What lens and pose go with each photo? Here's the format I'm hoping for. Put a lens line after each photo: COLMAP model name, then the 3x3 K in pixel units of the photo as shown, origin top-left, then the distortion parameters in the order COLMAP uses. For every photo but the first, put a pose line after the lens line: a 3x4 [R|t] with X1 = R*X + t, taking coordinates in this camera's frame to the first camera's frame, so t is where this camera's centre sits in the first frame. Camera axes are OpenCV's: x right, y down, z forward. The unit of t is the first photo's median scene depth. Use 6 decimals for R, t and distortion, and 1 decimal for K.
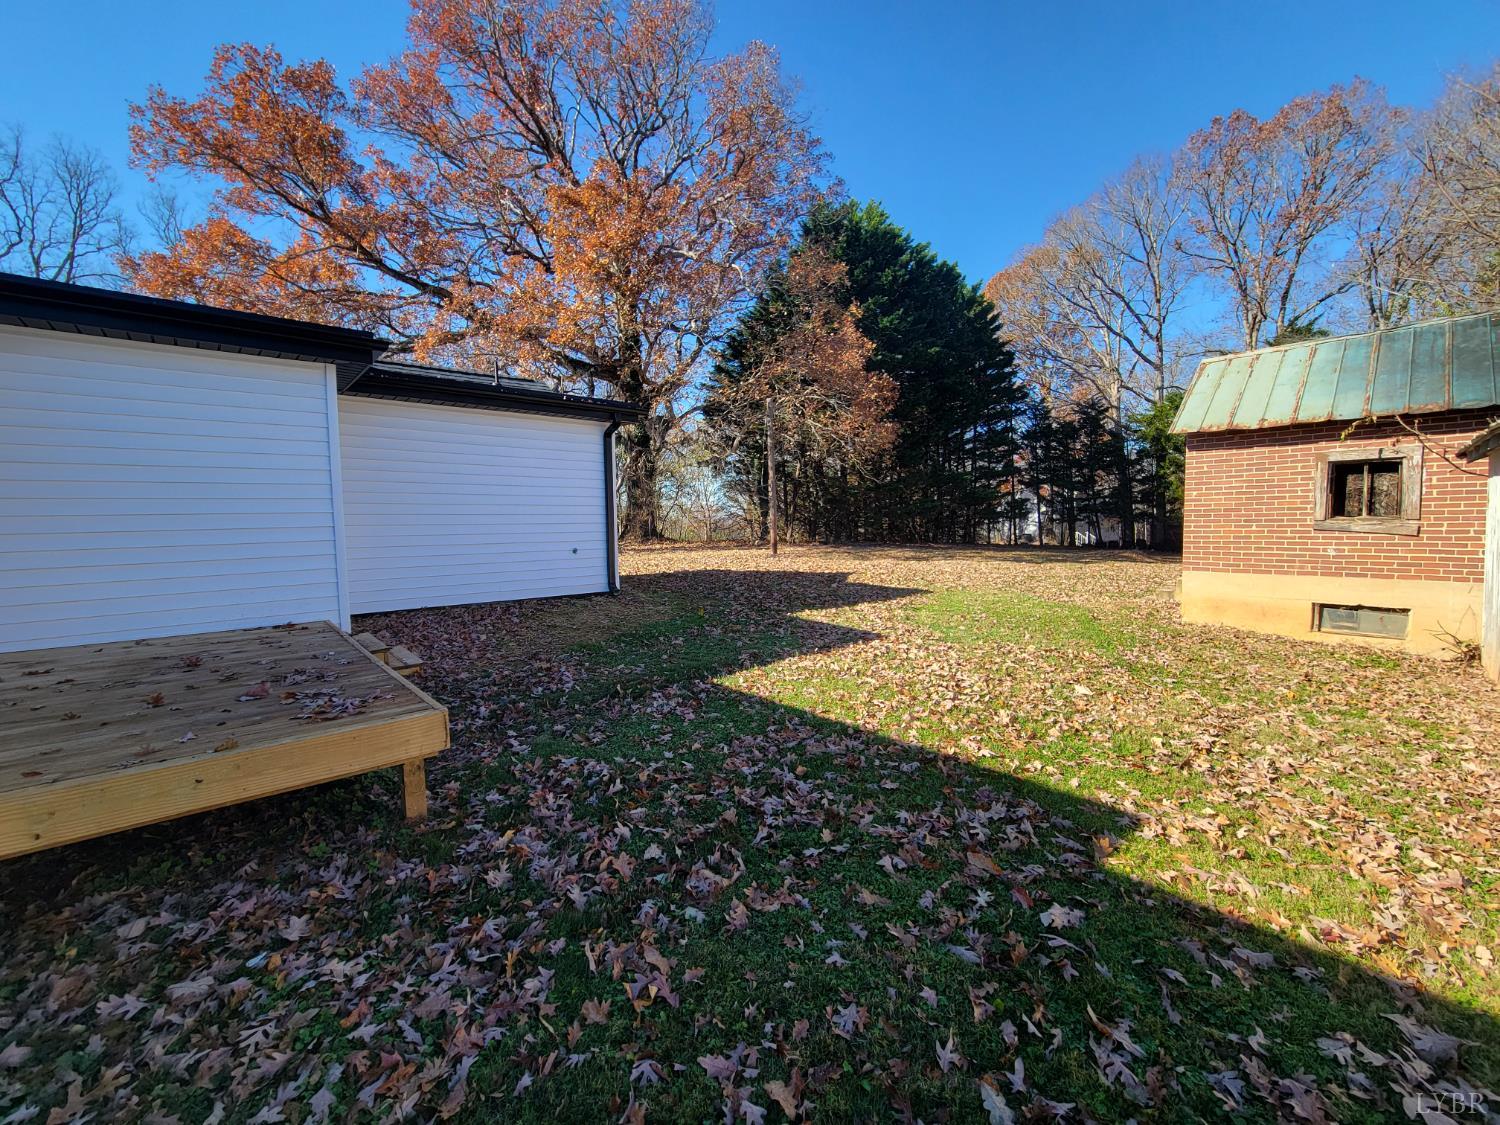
lens RADIAL K [[607.2, 0, 748.2], [0, 607.2, 564.1], [0, 0, 1]] dist [0.000766, -0.000380]
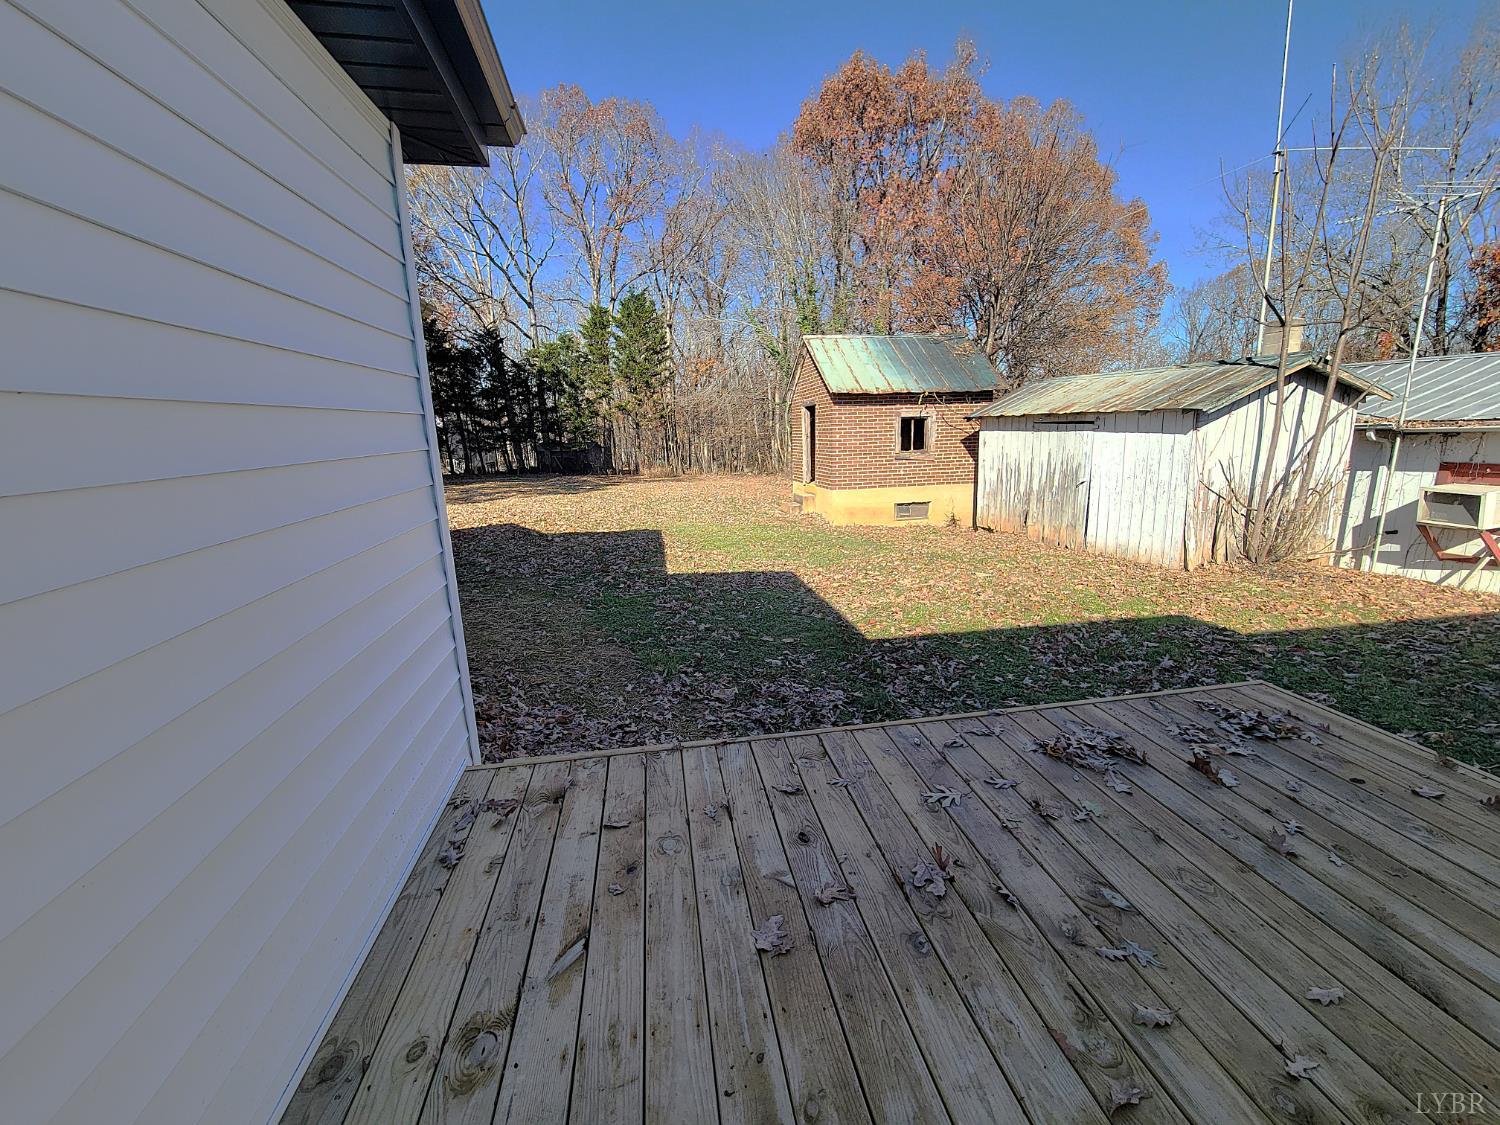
lens RADIAL K [[607.2, 0, 748.2], [0, 607.2, 564.1], [0, 0, 1]] dist [0.000766, -0.000380]
pose [[0.526180, -0.181459, 0.830787, -0.713173], [0.080302, 0.983205, 0.163891, -0.079668], [-0.846573, -0.019522, 0.531914, 0.463965]]
